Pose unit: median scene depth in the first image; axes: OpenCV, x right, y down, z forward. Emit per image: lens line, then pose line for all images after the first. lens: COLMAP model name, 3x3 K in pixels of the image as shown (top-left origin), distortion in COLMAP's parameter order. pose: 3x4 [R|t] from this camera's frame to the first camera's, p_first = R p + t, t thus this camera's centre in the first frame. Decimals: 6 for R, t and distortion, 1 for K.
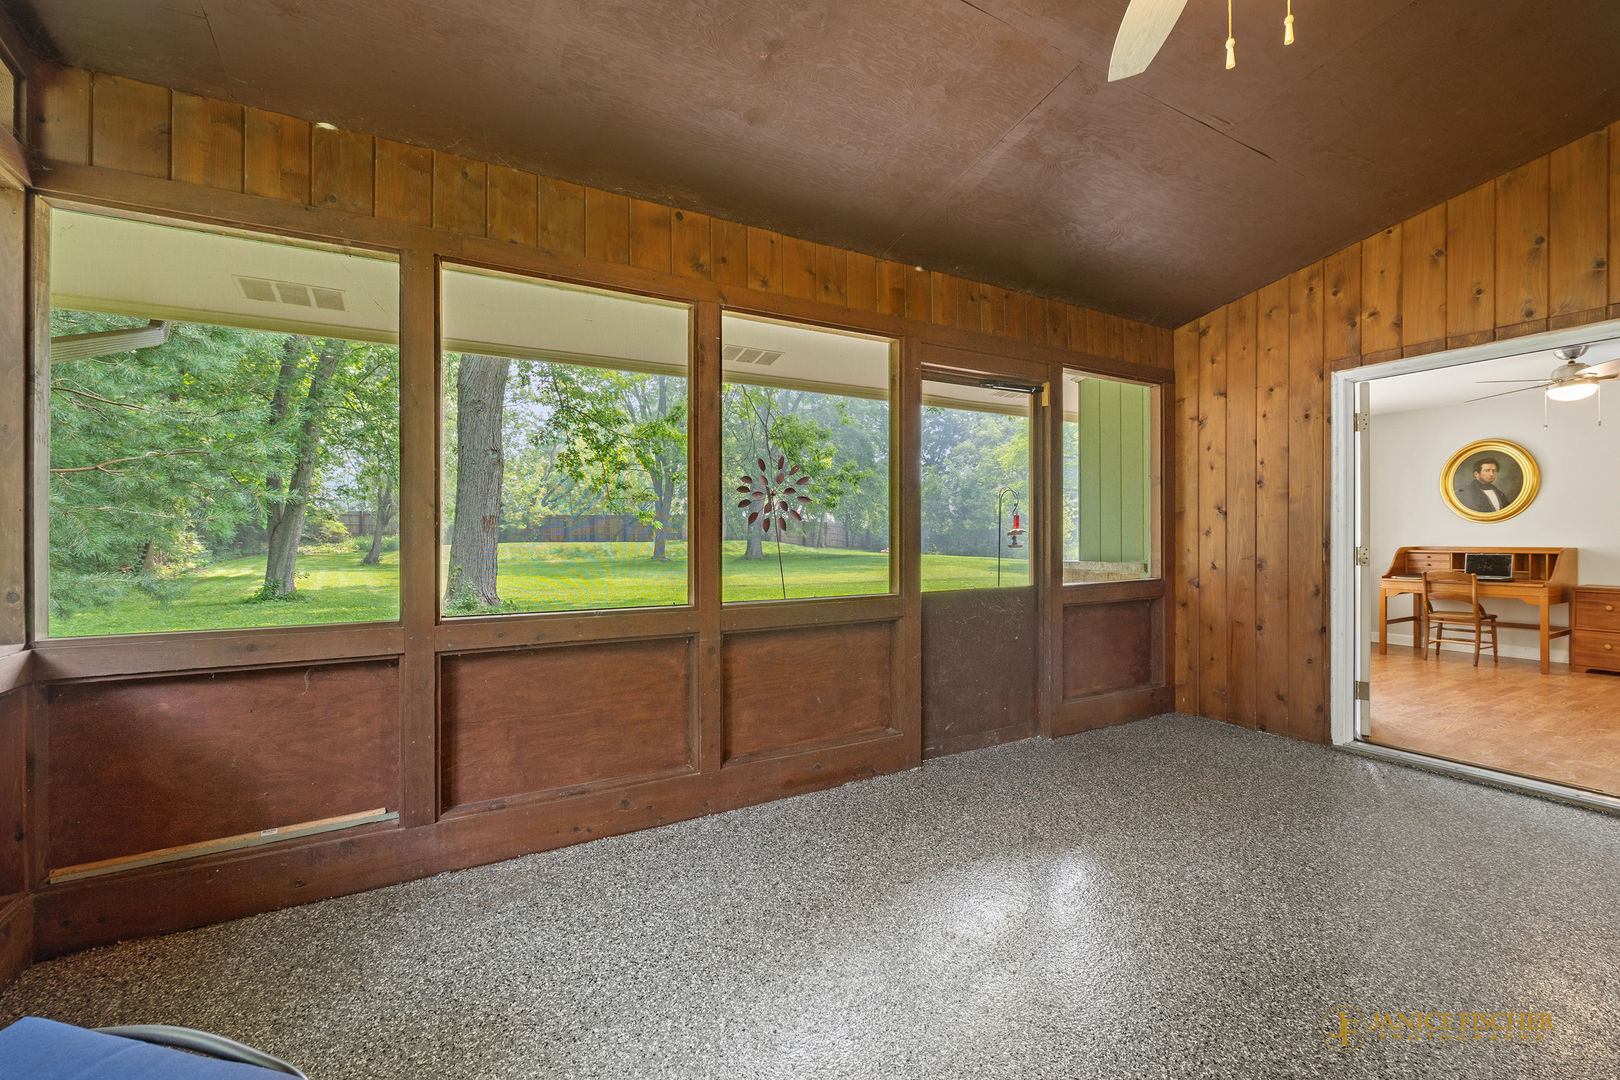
lens RADIAL K [[653.5, 0, 810.0], [0, 653.5, 540.0], [0, 0, 1]] dist [-0.002823, -0.000533]
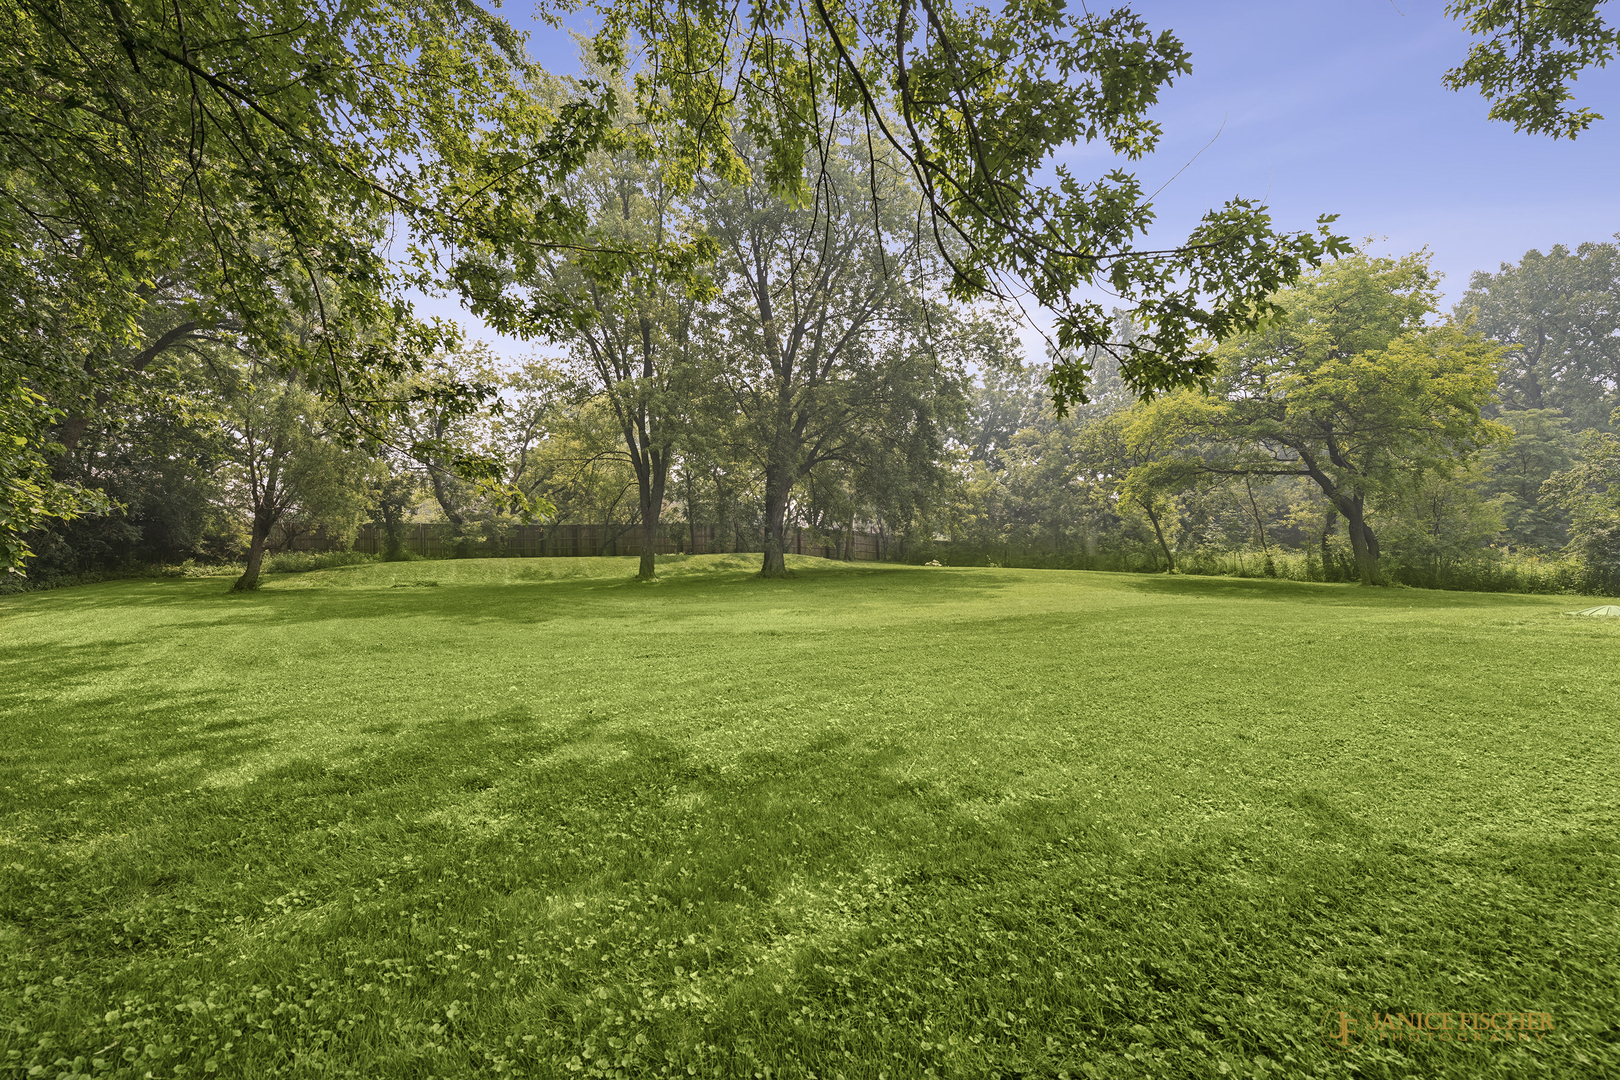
lens RADIAL K [[653.5, 0, 810.0], [0, 653.5, 540.0], [0, 0, 1]] dist [-0.002823, -0.000533]
pose [[0.999743, -0.013592, -0.018131, -0.023134], [0.013216, 0.999698, -0.020697, 0.002771], [0.018407, 0.020452, 0.999621, 0.209686]]
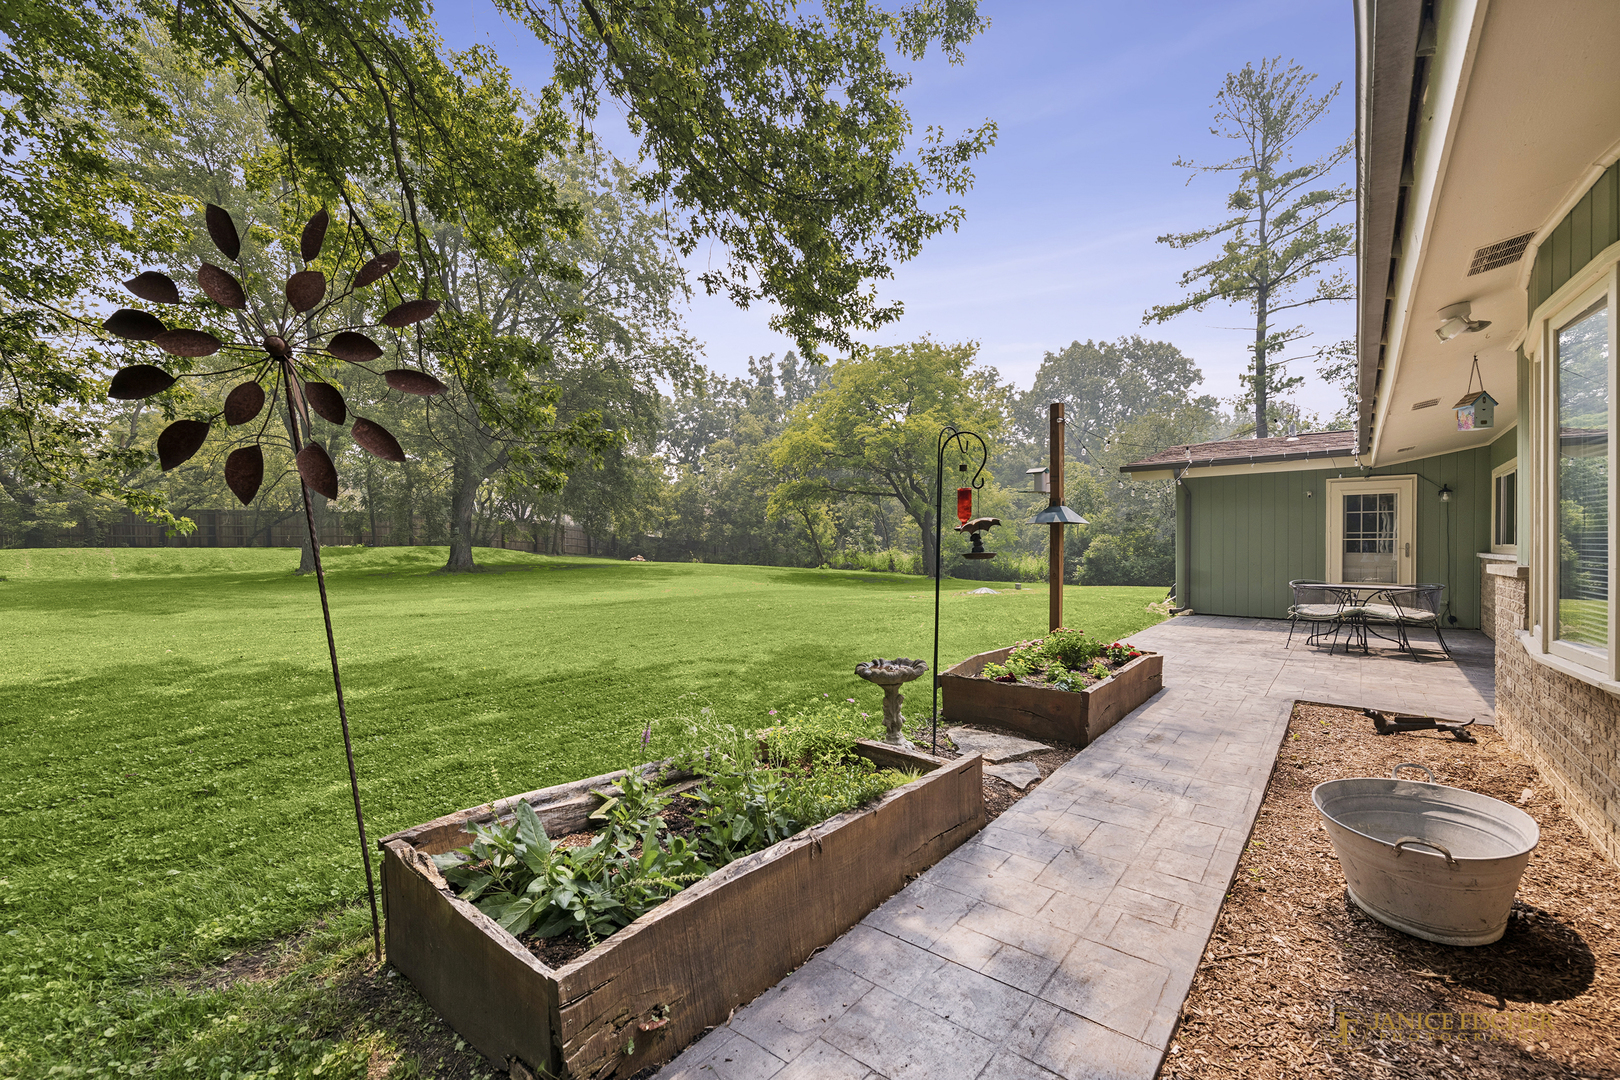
lens RADIAL K [[651.7, 0, 809.2], [0, 651.7, 556.1], [0, 0, 1]] dist [-0.005937, -0.000429]
pose [[0.927493, -0.003064, 0.373829, 0.007129], [-0.002439, 0.999896, 0.014247, 0.000754], [-0.373833, -0.014126, 0.927388, 0.121506]]
